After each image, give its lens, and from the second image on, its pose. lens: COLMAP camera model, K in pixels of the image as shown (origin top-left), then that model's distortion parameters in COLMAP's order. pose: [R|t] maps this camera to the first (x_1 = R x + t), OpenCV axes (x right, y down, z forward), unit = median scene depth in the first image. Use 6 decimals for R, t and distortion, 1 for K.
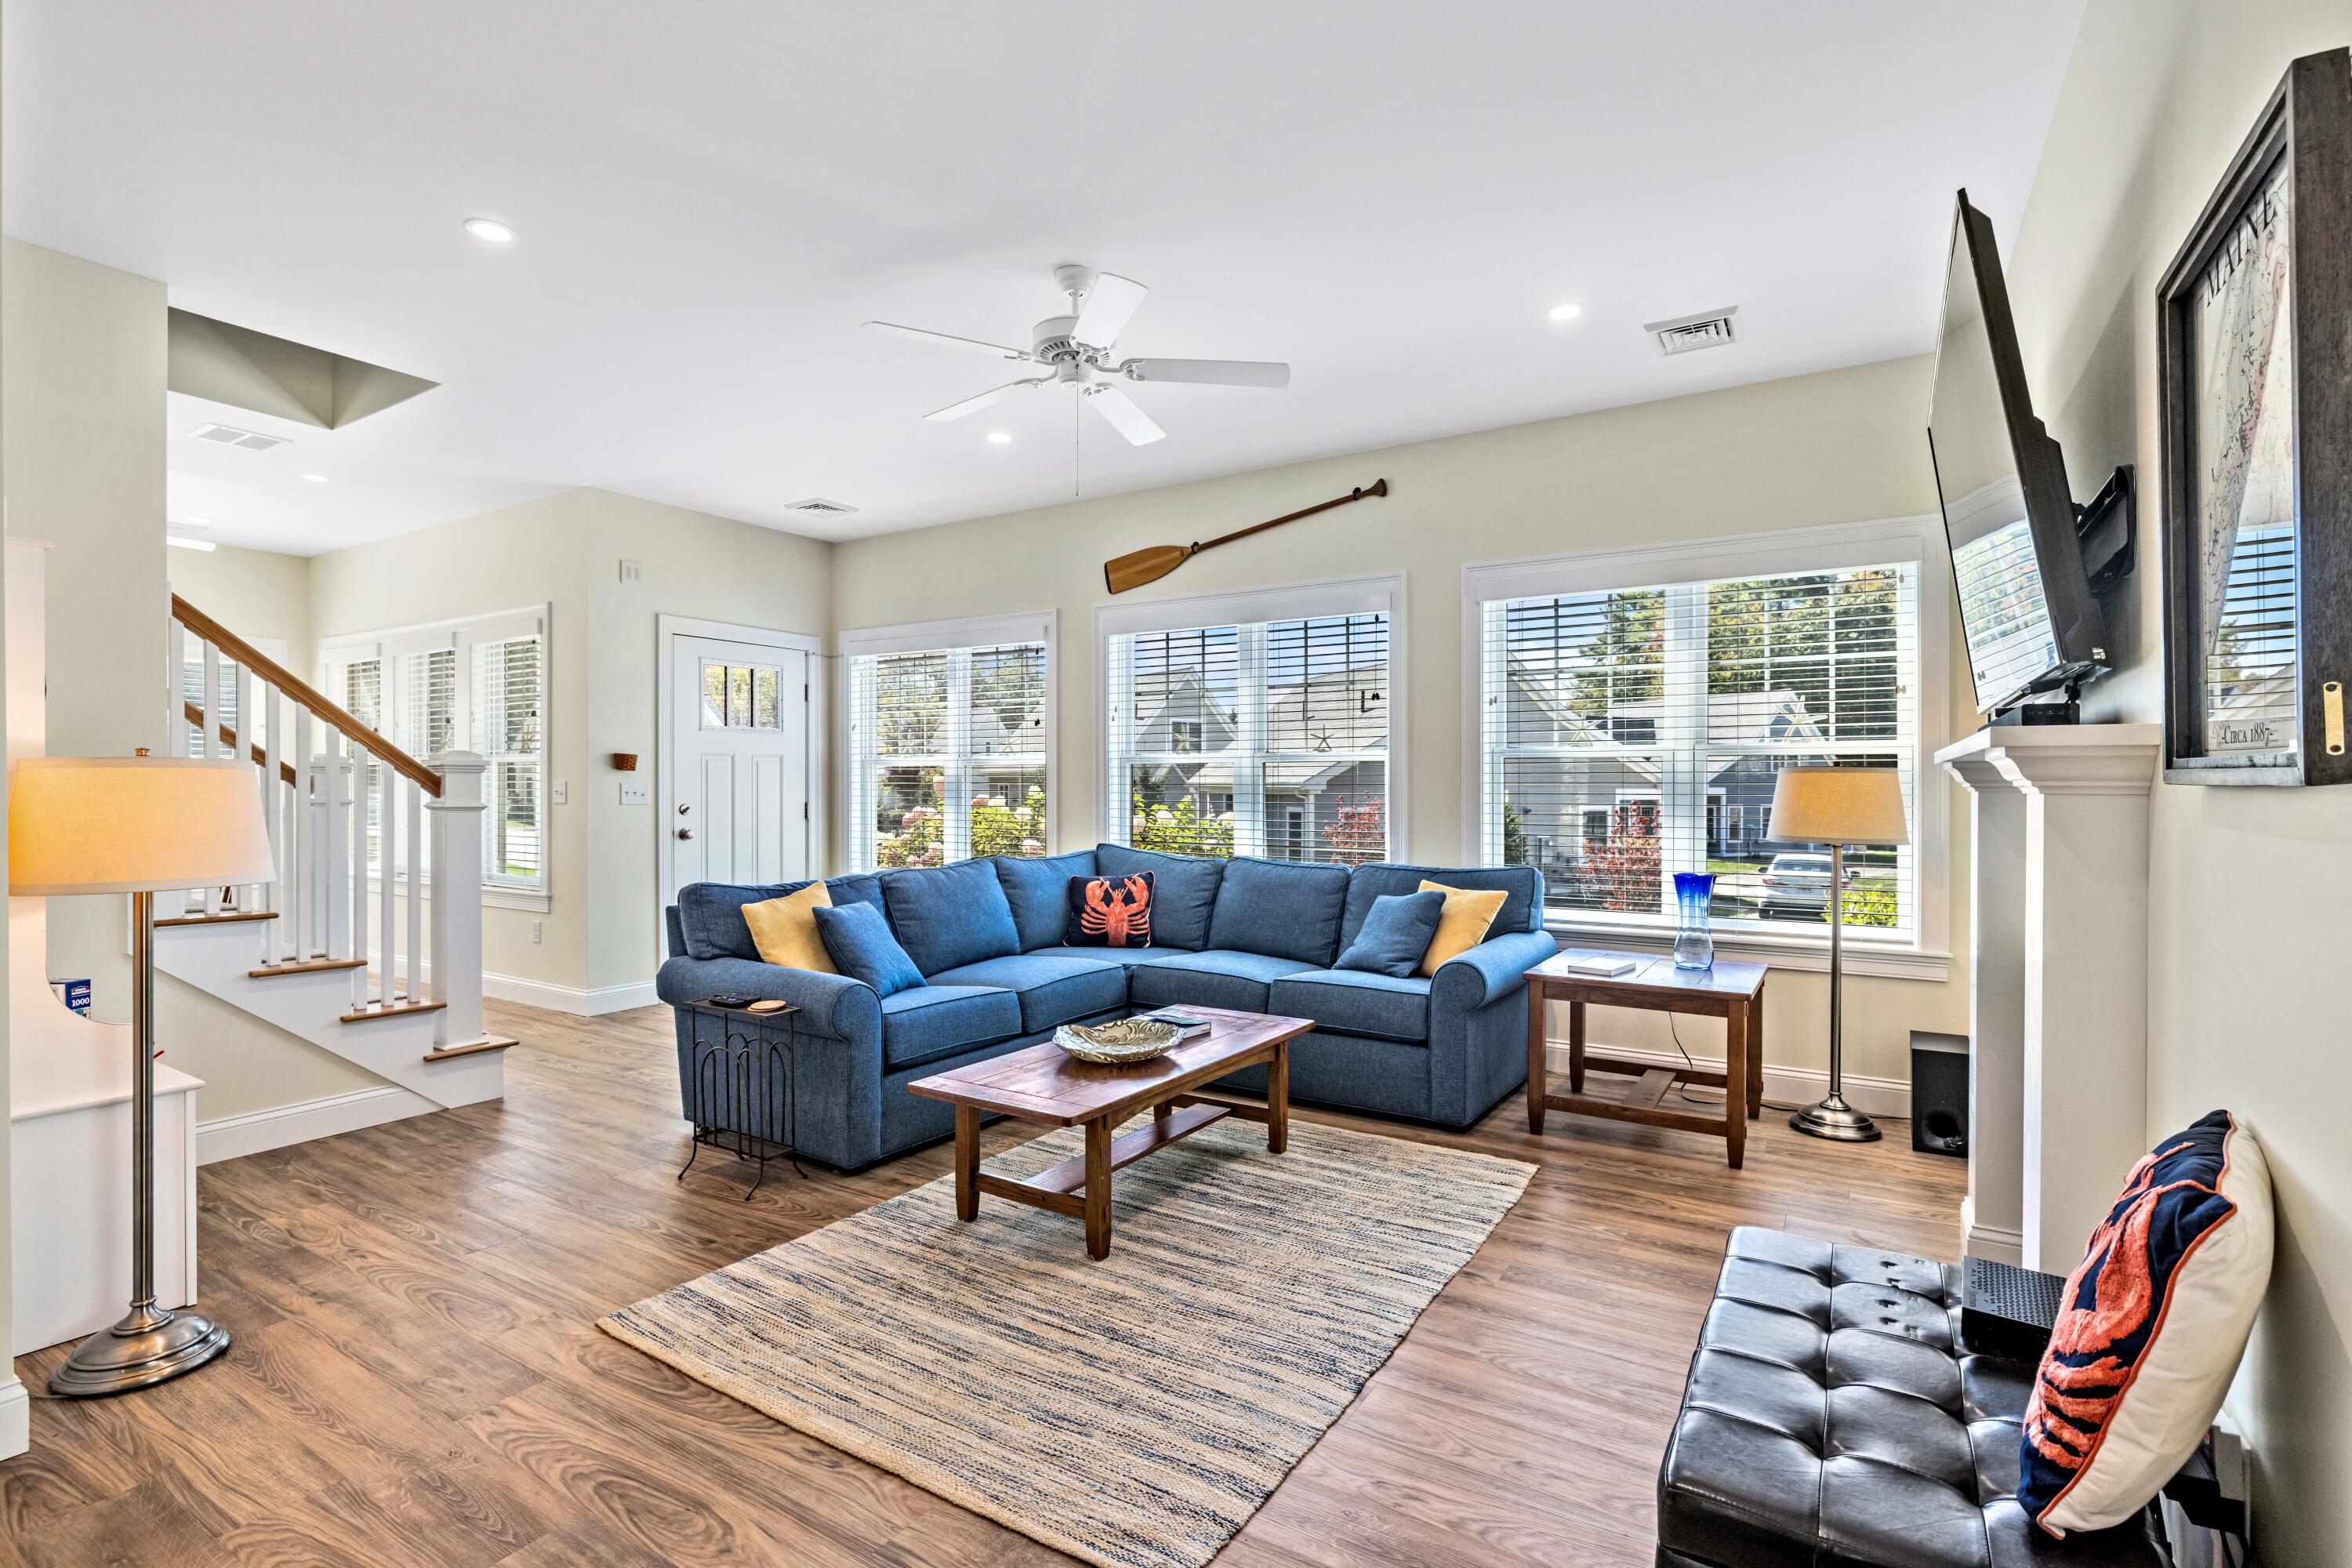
lens RADIAL K [[1098.5, 0, 1176.0], [0, 1098.5, 784.0], [0, 0, 1]] dist [-0.009321, 0.000068]
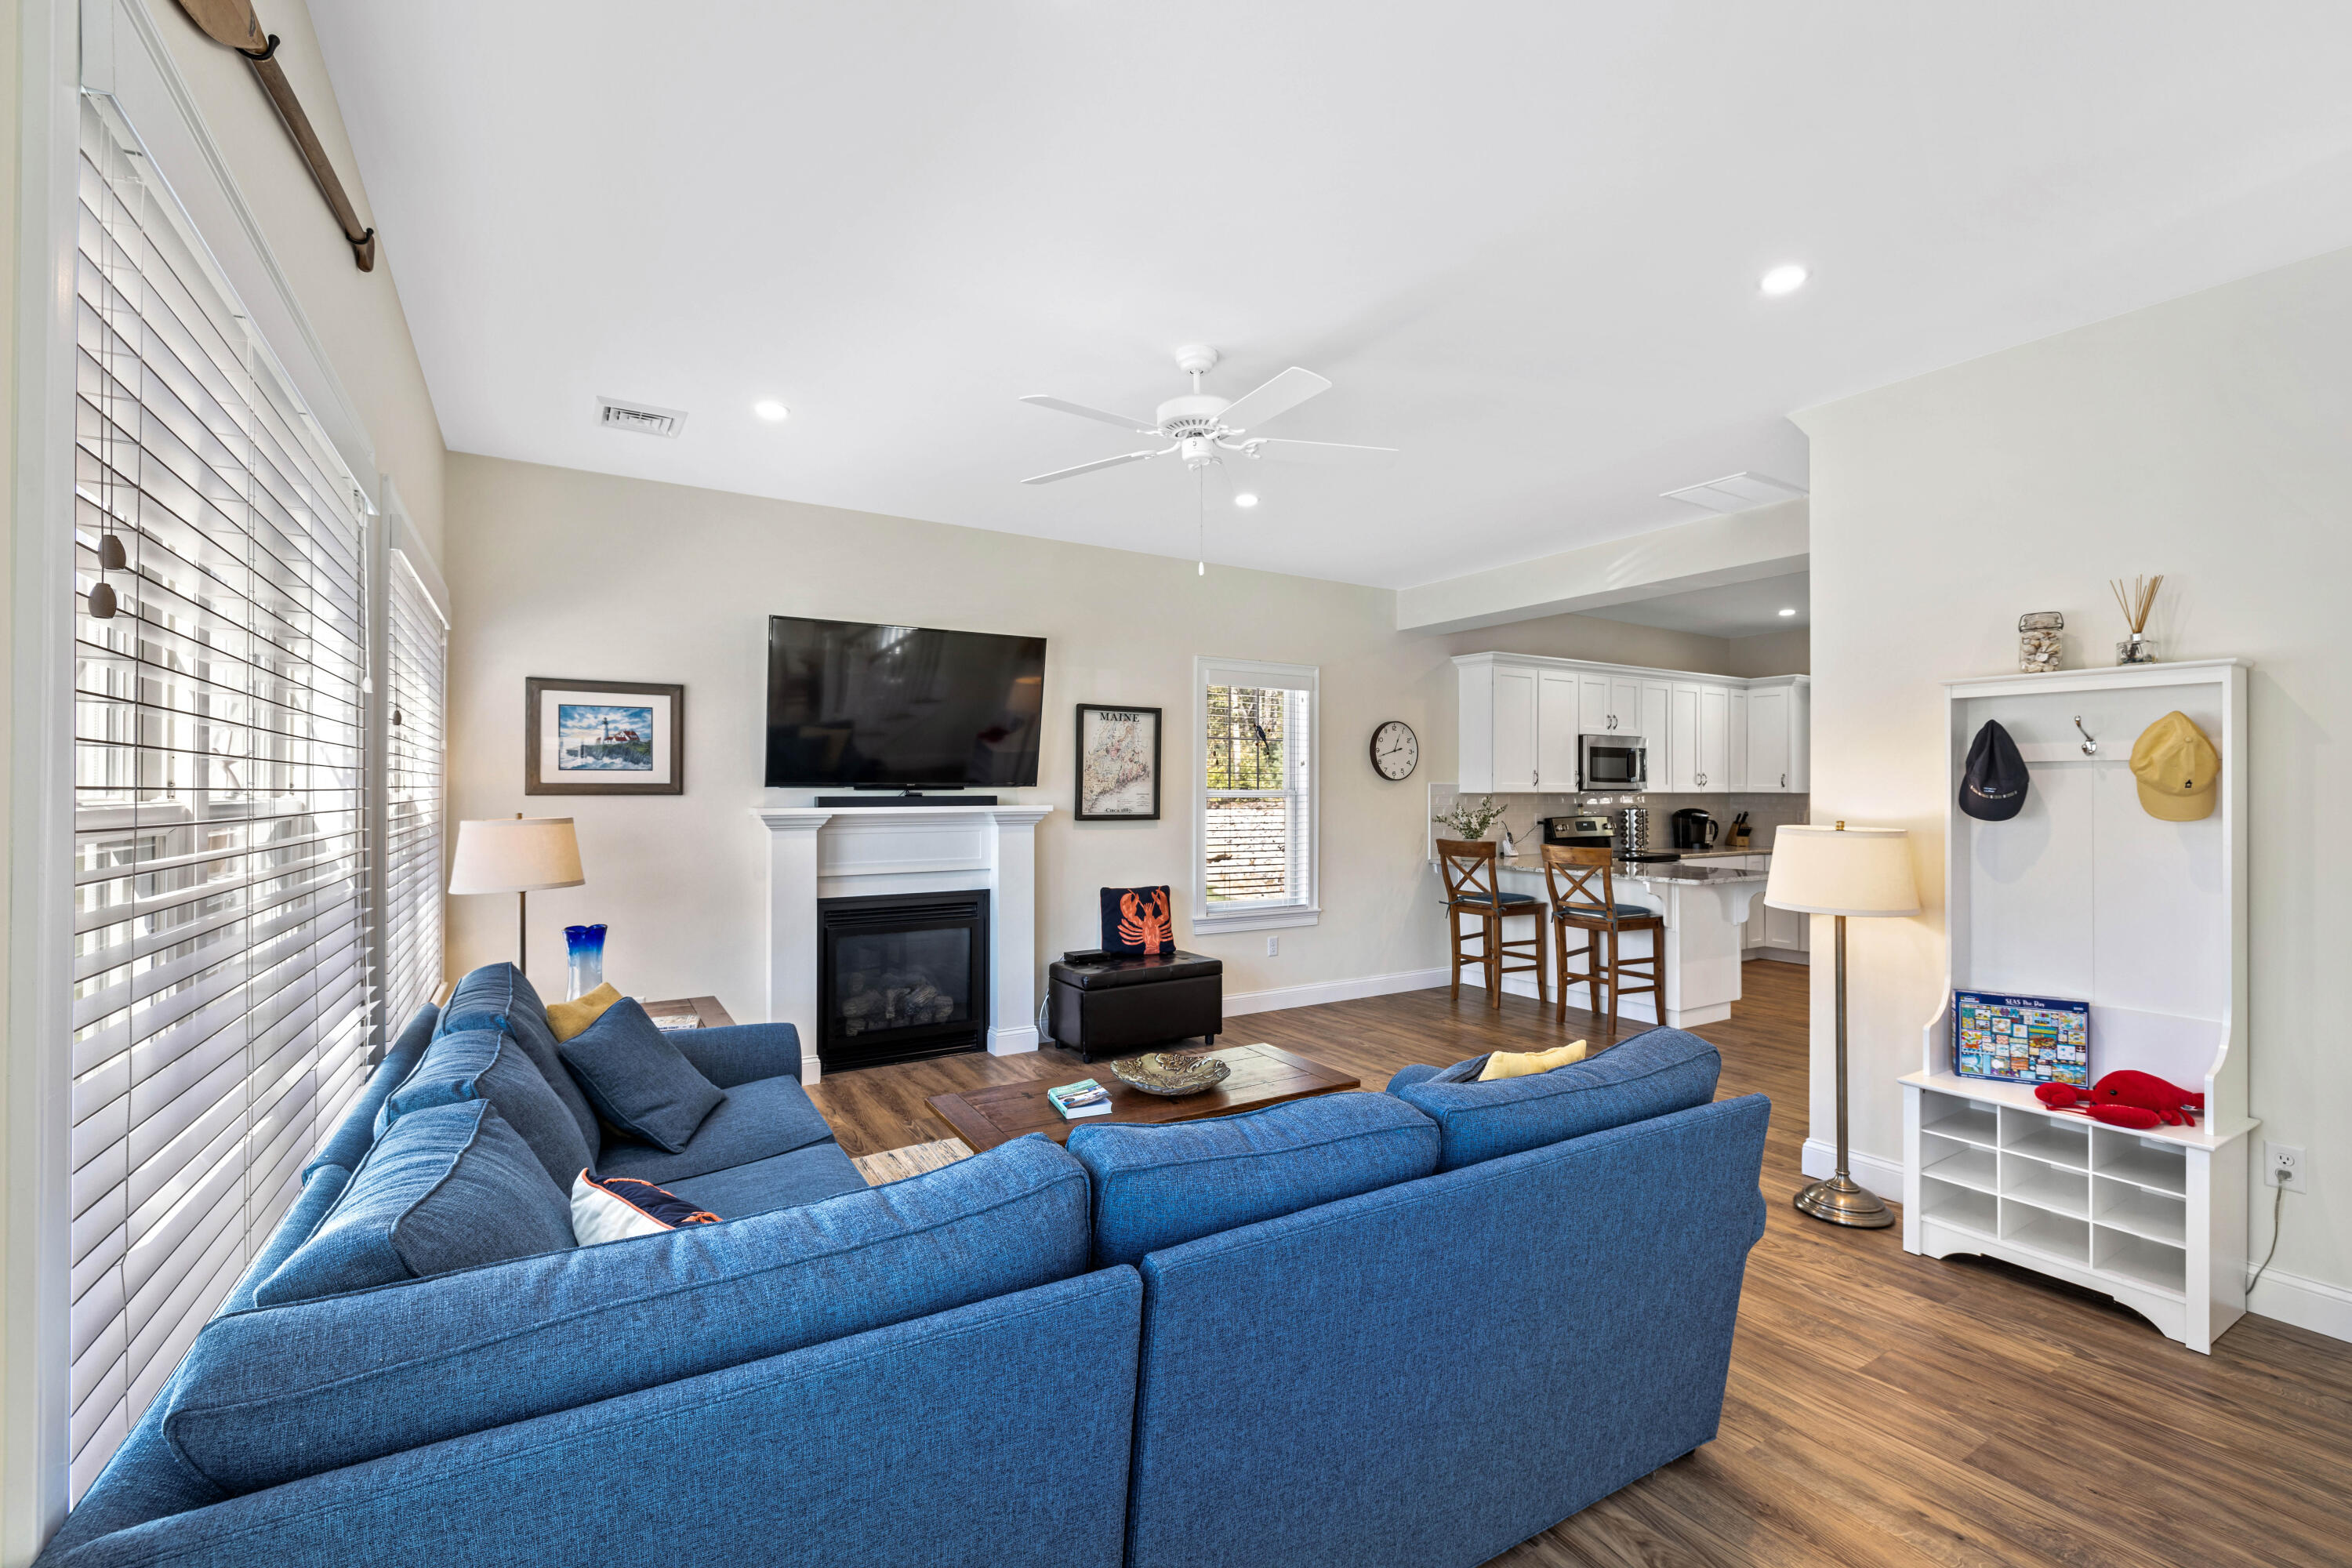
lens RADIAL K [[1013.6, 0, 1176.4], [0, 1013.6, 780.6], [0, 0, 1]] dist [0.001922, 0.000183]
pose [[-0.899676, 0.004397, 0.436536, -0.418287], [0.000620, 0.999961, -0.008795, -0.043651], [-0.436558, -0.007642, -0.899644, 1.594046]]
